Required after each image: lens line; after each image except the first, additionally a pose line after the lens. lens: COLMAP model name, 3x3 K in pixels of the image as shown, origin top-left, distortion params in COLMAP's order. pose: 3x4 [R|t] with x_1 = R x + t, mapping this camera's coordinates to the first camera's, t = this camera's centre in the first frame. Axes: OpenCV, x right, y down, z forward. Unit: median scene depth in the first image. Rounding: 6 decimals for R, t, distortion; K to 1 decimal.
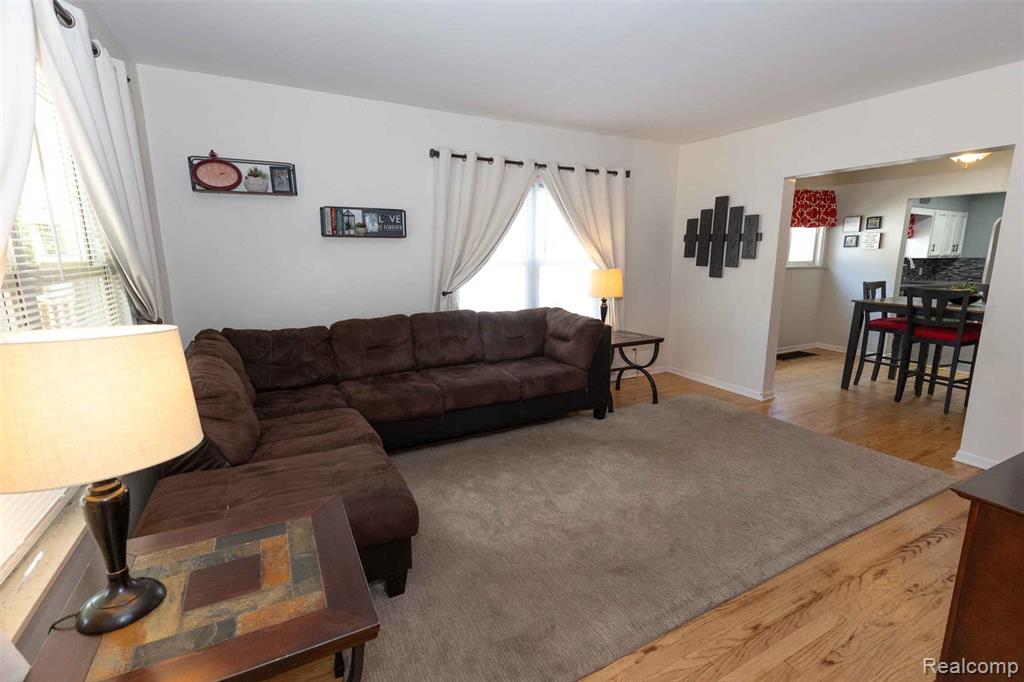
lens RADIAL K [[456.3, 0, 513.5], [0, 456.3, 338.3], [0, 0, 1]] dist [0.001264, -0.000208]
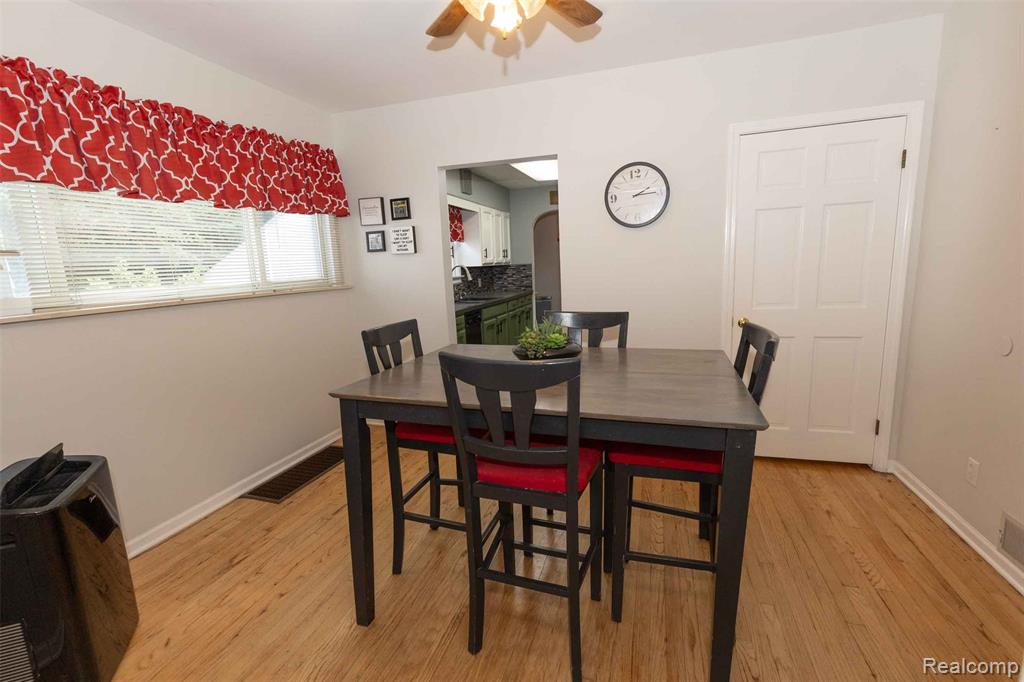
lens RADIAL K [[456.3, 0, 513.5], [0, 456.3, 338.3], [0, 0, 1]] dist [0.001264, -0.000208]
pose [[0.705614, -0.141748, 0.694274, 0.452842], [0.164609, 0.985774, 0.033966, -0.084651], [-0.689212, 0.090317, 0.718909, 0.486422]]
